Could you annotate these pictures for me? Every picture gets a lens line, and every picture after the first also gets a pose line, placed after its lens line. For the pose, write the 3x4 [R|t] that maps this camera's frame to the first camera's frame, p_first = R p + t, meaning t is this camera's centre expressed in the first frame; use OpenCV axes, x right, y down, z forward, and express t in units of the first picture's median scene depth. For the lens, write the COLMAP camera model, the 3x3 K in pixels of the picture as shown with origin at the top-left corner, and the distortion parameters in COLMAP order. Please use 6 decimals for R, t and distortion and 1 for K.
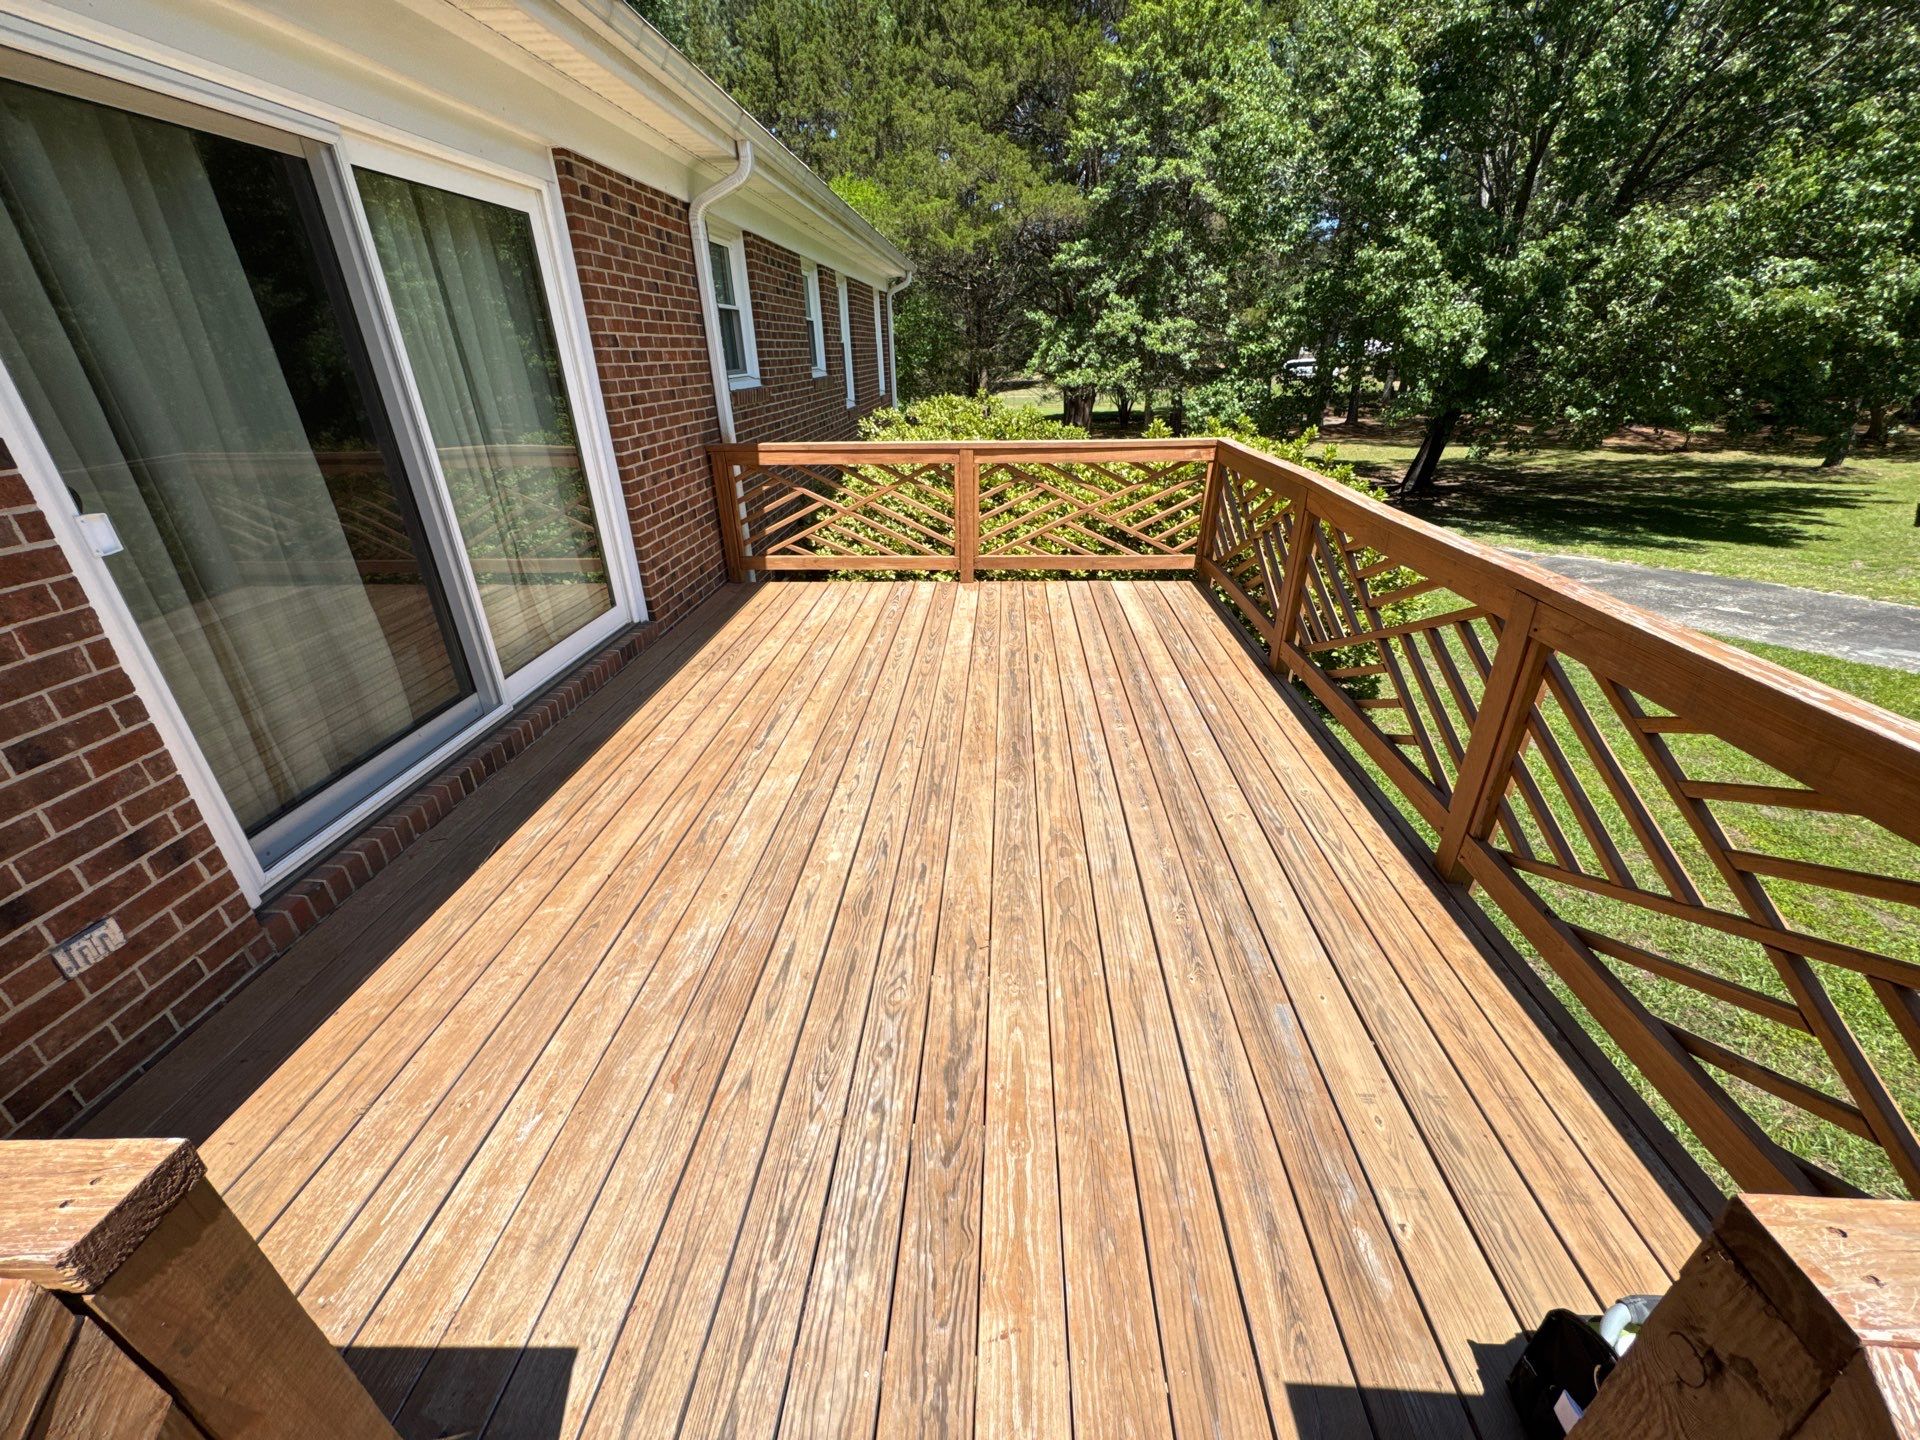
lens RADIAL K [[767.2, 0, 960.0], [0, 767.2, 720.0], [0, 0, 1]] dist [-0.002216, -0.000381]
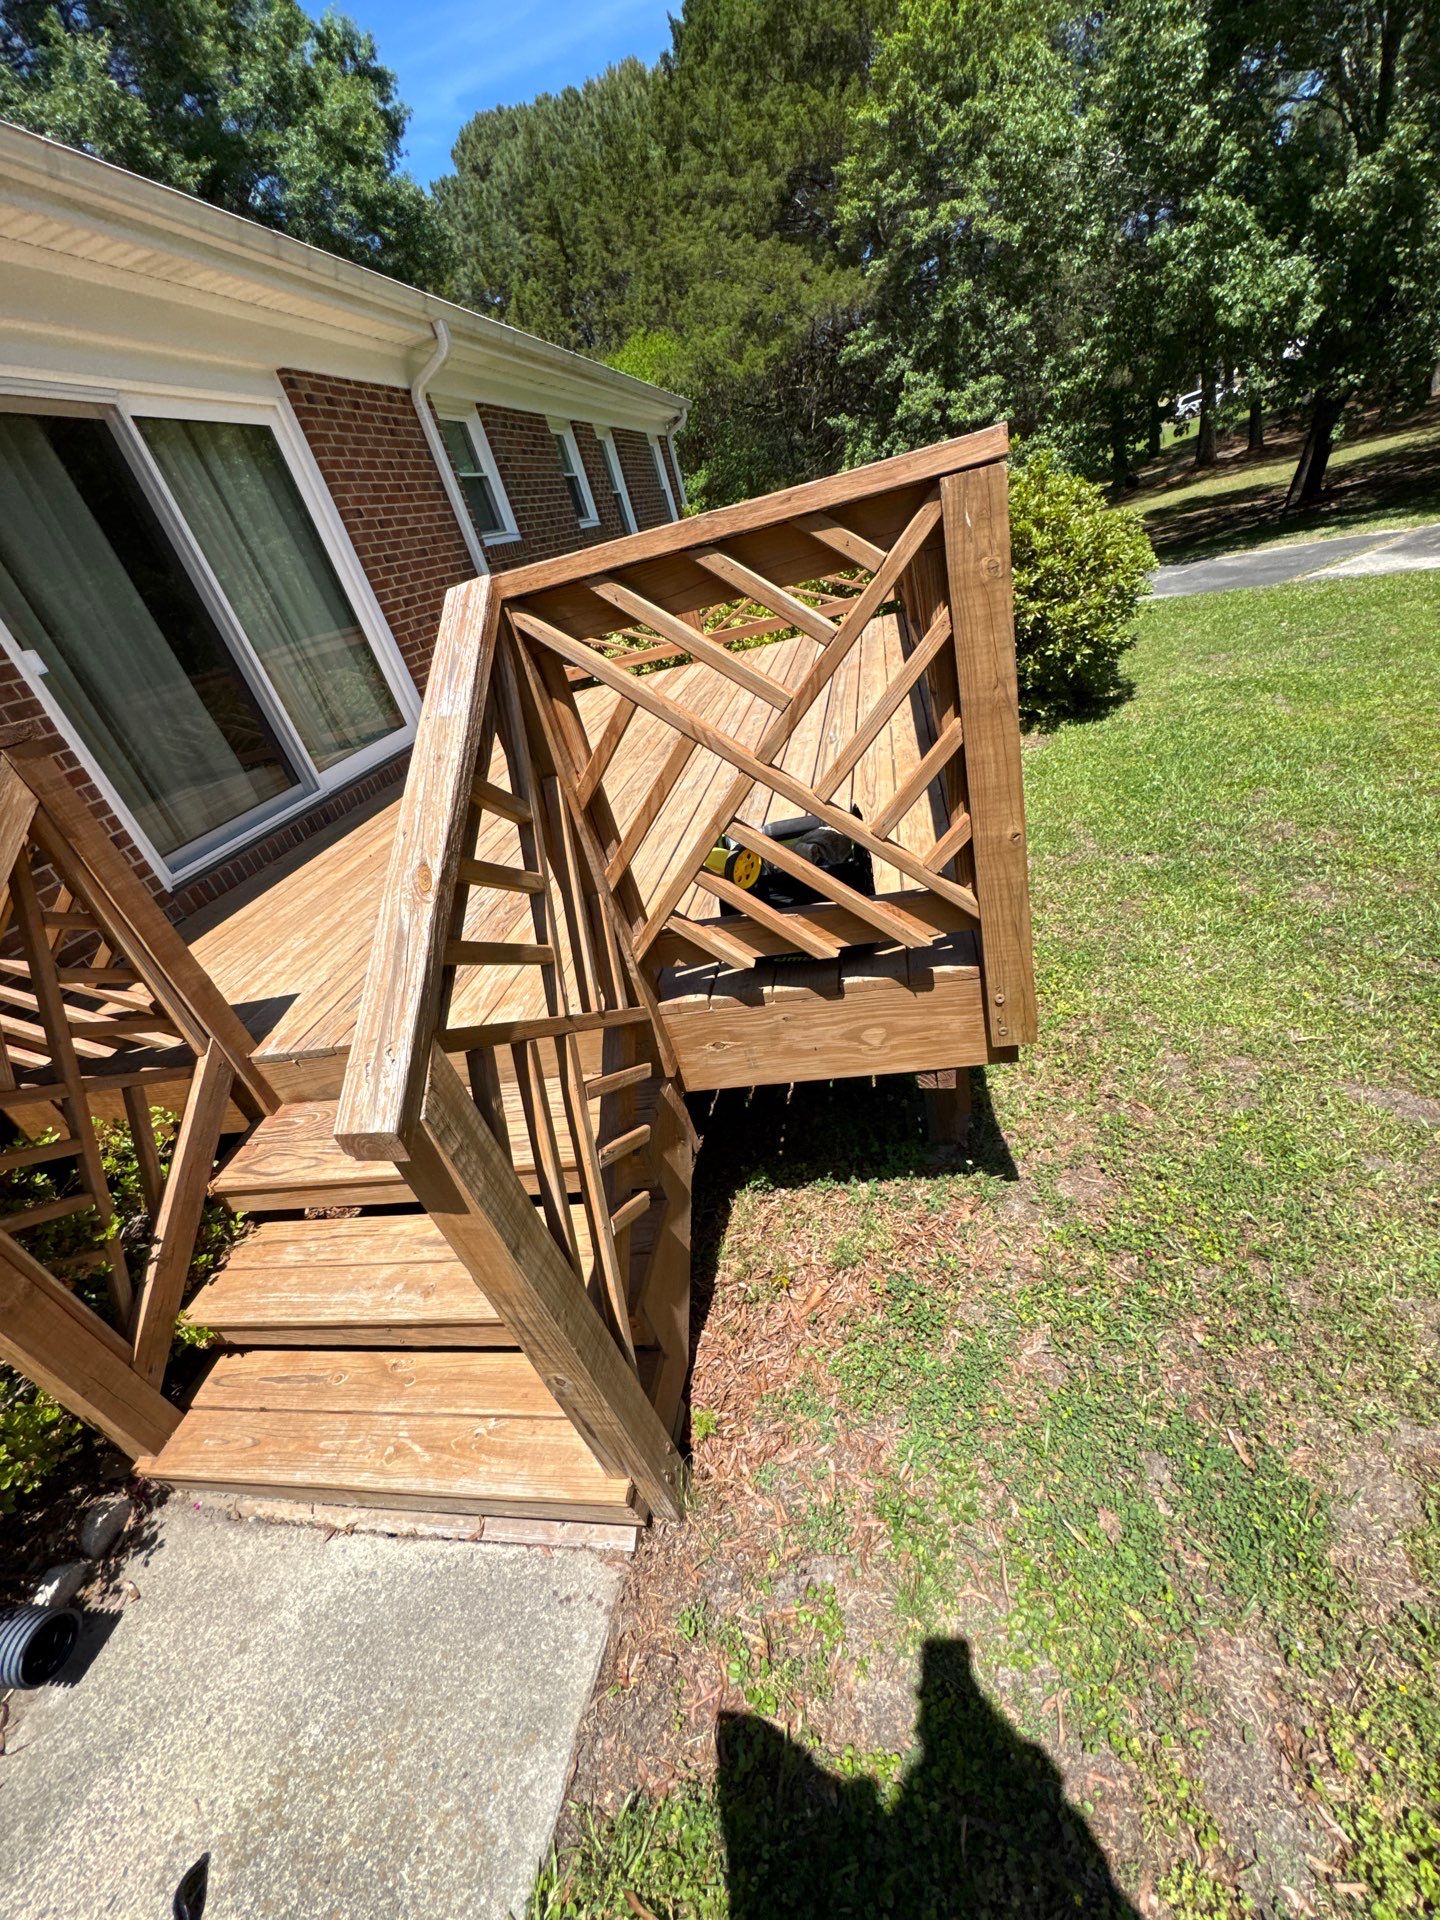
lens RADIAL K [[767.2, 0, 723.4], [0, 767.2, 961.2], [0, 0, 1]] dist [-0.002216, -0.000381]
pose [[0.966505, -0.142554, -0.213416, 0.089201], [0.160752, 0.984481, 0.070405, 0.073736], [0.200068, -0.102354, 0.974421, -0.060962]]
